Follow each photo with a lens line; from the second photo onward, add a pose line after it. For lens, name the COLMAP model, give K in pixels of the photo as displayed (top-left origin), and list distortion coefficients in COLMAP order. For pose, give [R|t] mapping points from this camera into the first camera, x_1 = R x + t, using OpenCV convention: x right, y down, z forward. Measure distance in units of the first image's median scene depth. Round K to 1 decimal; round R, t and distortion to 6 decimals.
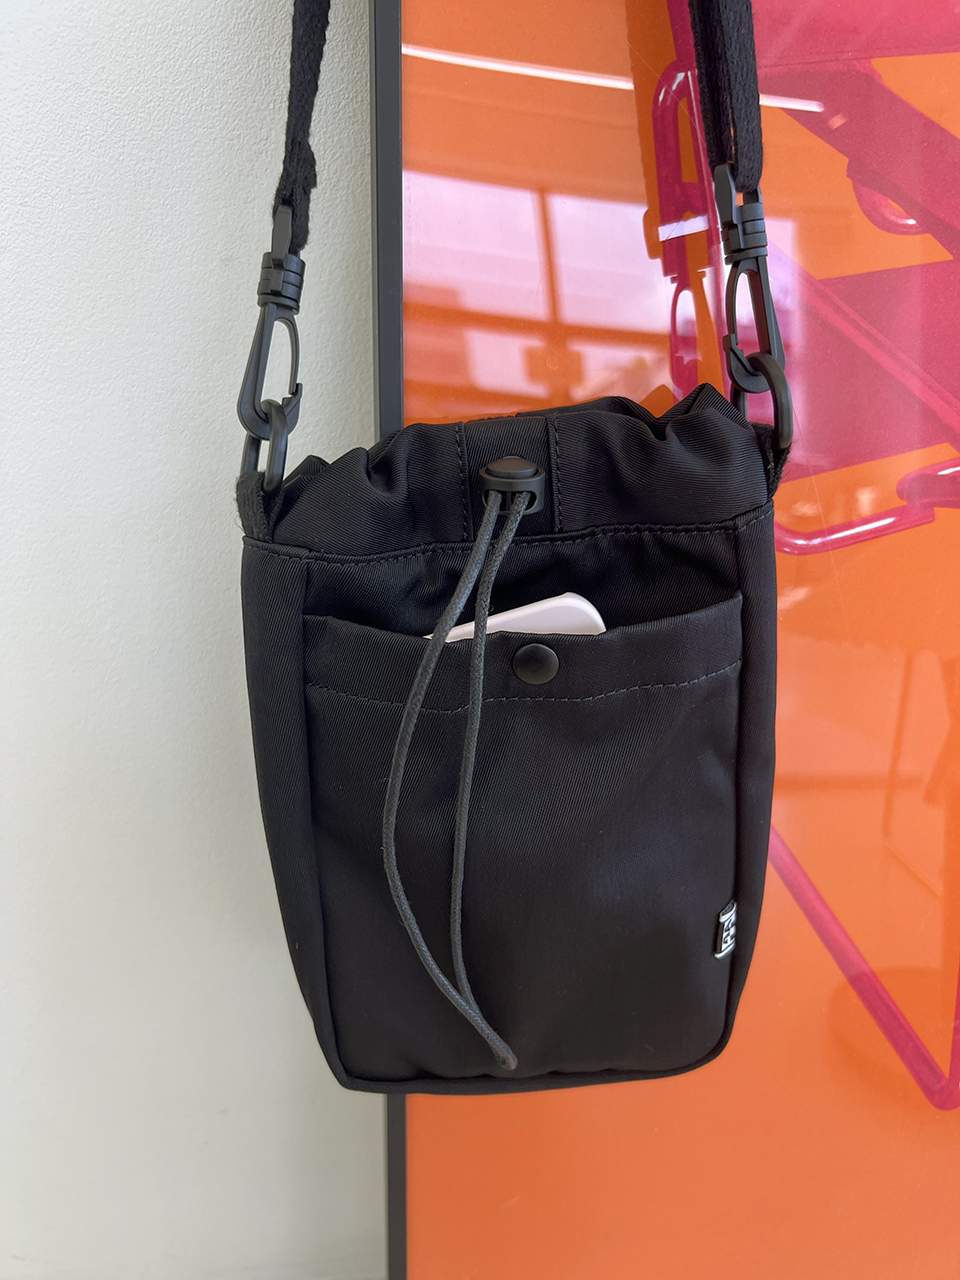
lens RADIAL K [[961.2, 0, 480.0], [0, 961.2, 640.0], [0, 0, 1]] dist [-0.000904, -0.001849]
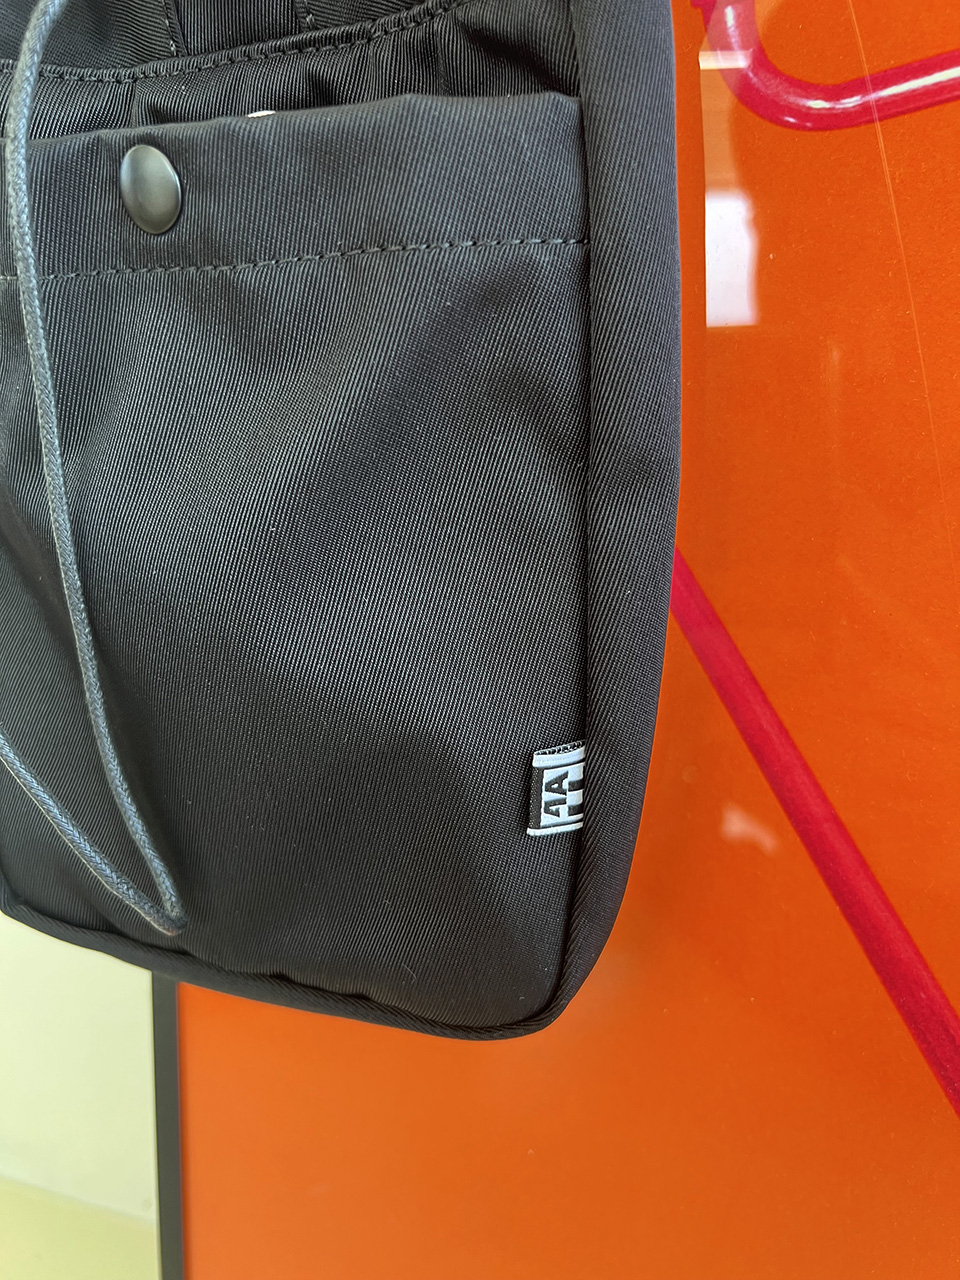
lens RADIAL K [[1001.3, 0, 480.0], [0, 1001.3, 640.0], [0, 0, 1]] dist [-0.023687, -0.004803]
pose [[0.923970, 0.135131, -0.357798, 0.397016], [-0.140047, 0.990069, 0.012268, 0.209781], [0.355903, 0.038773, 0.933718, 0.435697]]
